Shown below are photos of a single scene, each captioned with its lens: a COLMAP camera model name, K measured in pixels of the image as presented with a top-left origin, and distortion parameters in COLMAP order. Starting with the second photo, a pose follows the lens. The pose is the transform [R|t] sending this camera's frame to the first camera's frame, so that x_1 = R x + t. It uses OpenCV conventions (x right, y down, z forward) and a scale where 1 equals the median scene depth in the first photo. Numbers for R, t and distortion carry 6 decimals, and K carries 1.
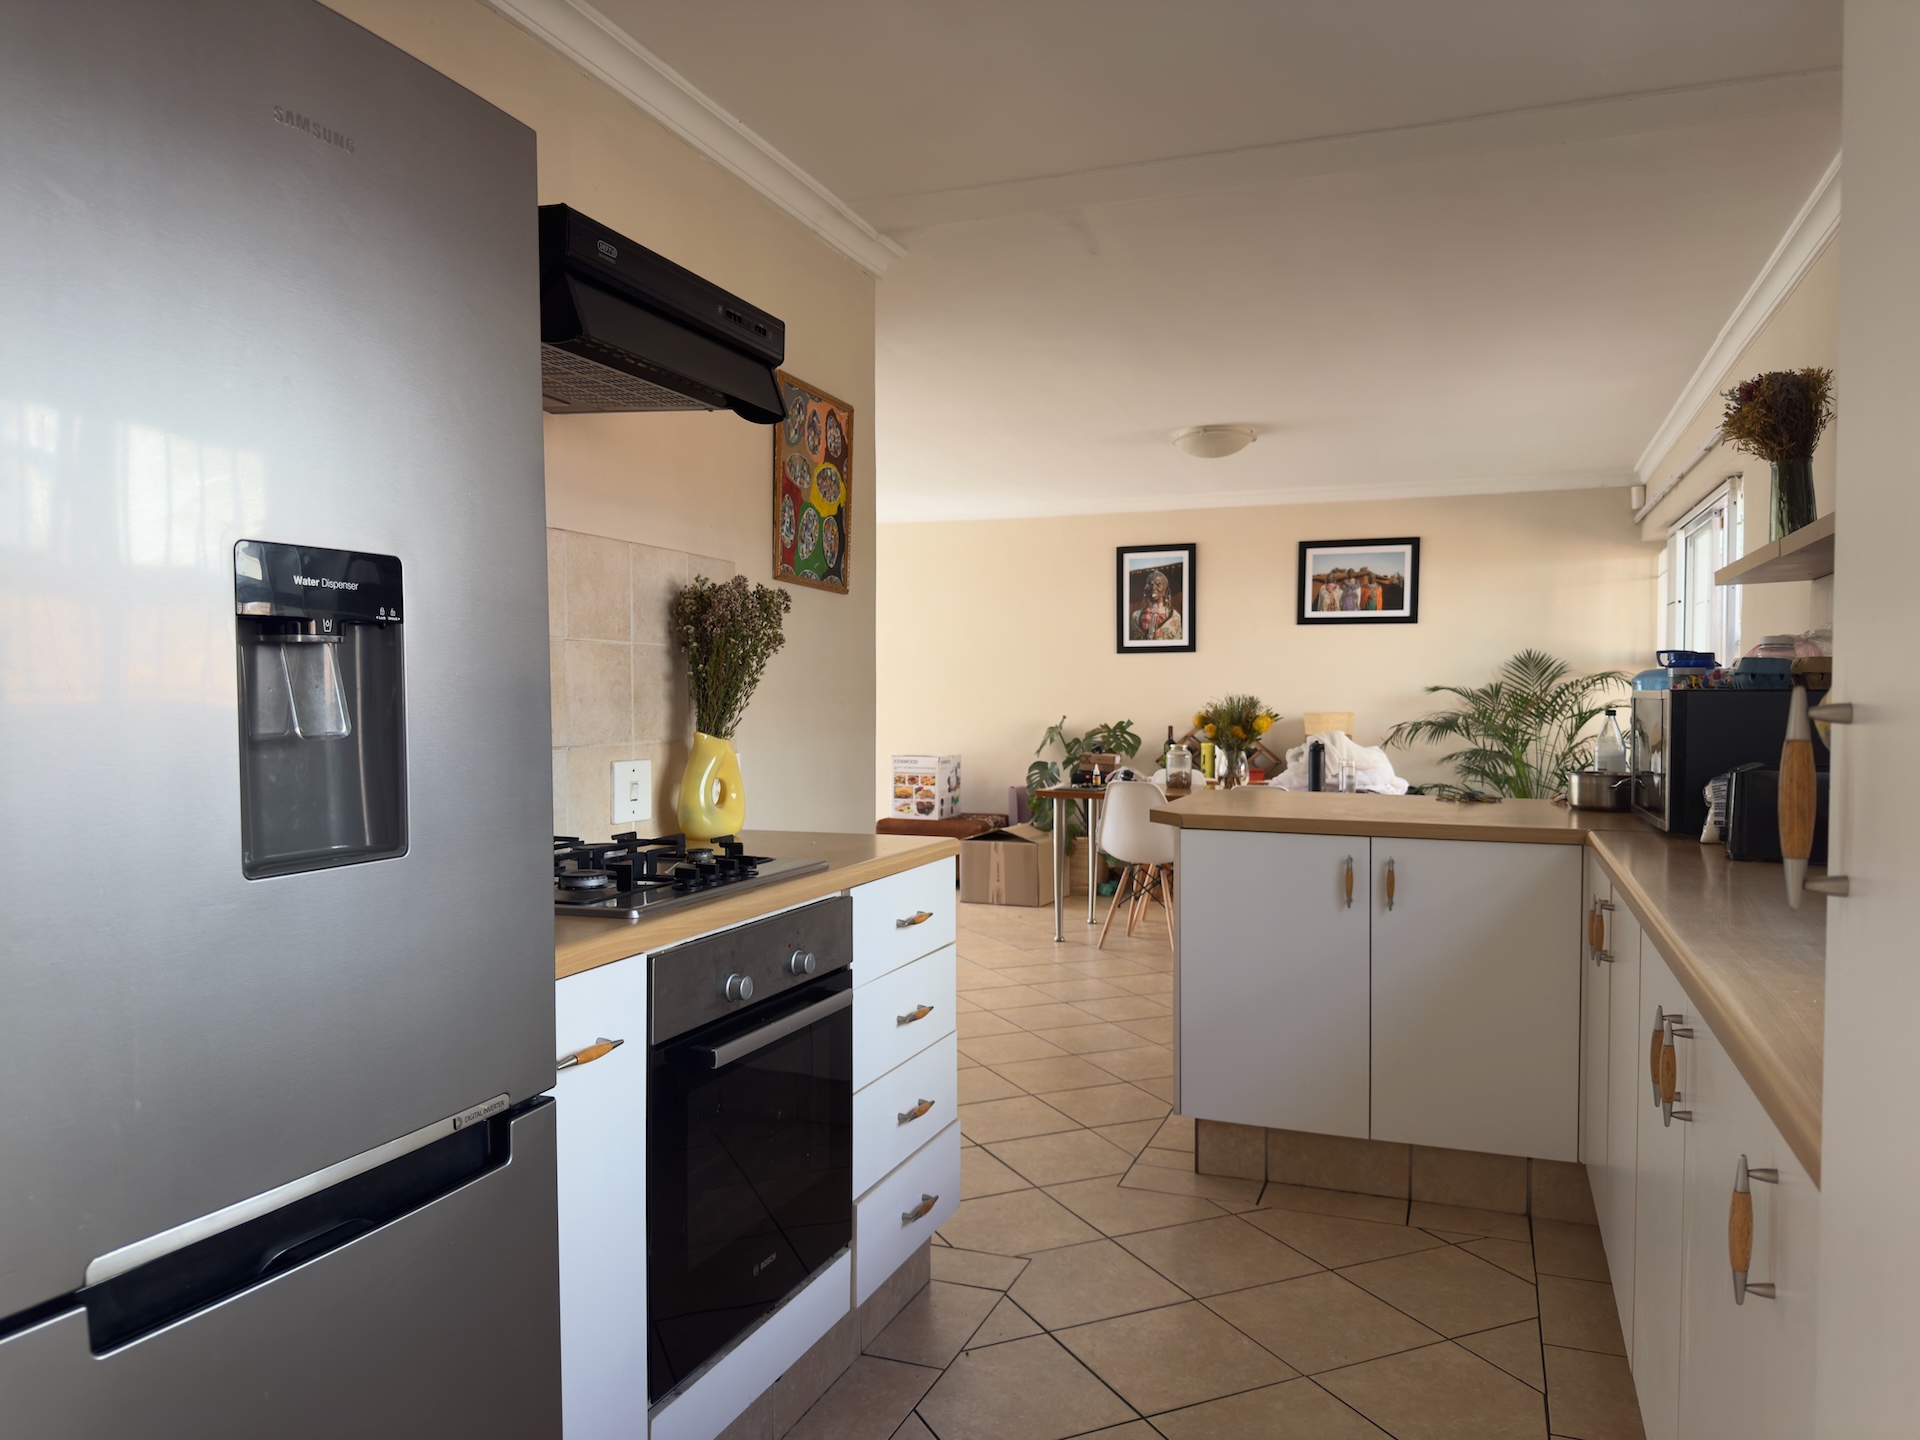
lens RADIAL K [[1376.7, 0, 941.8], [0, 1376.7, 715.6], [0, 0, 1]] dist [0.037417, -0.040522]
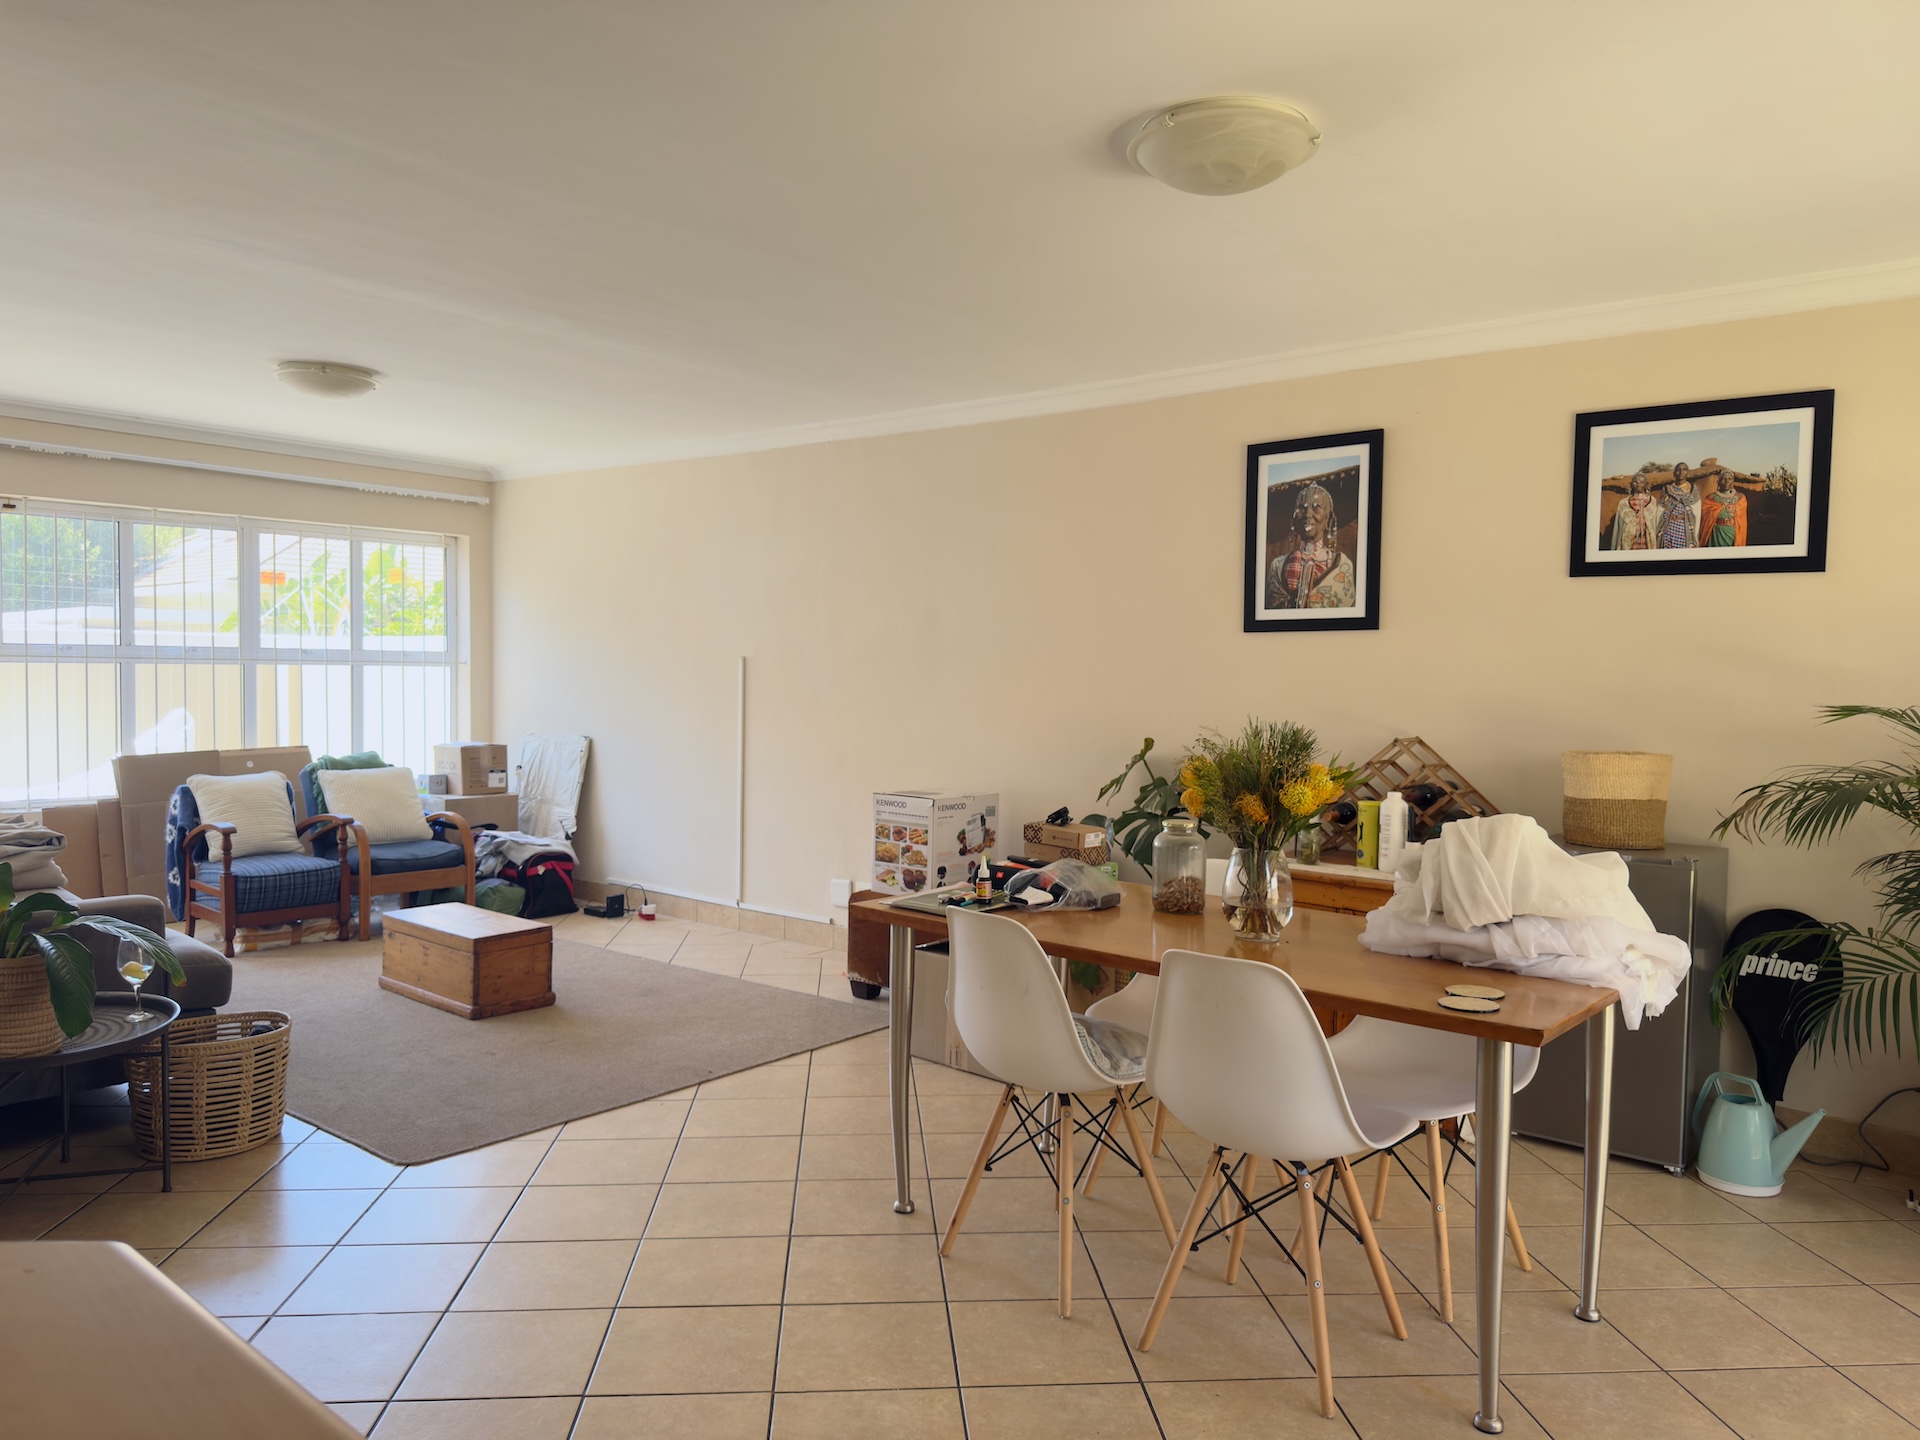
lens RADIAL K [[1376.7, 0, 972.2], [0, 1376.7, 734.8], [0, 0, 1]] dist [0.037417, -0.040522]
pose [[0.946032, 0.030161, -0.322668, 0.210554], [-0.020839, 0.999261, 0.032306, -0.018692], [0.323403, -0.023838, 0.945961, 0.426251]]
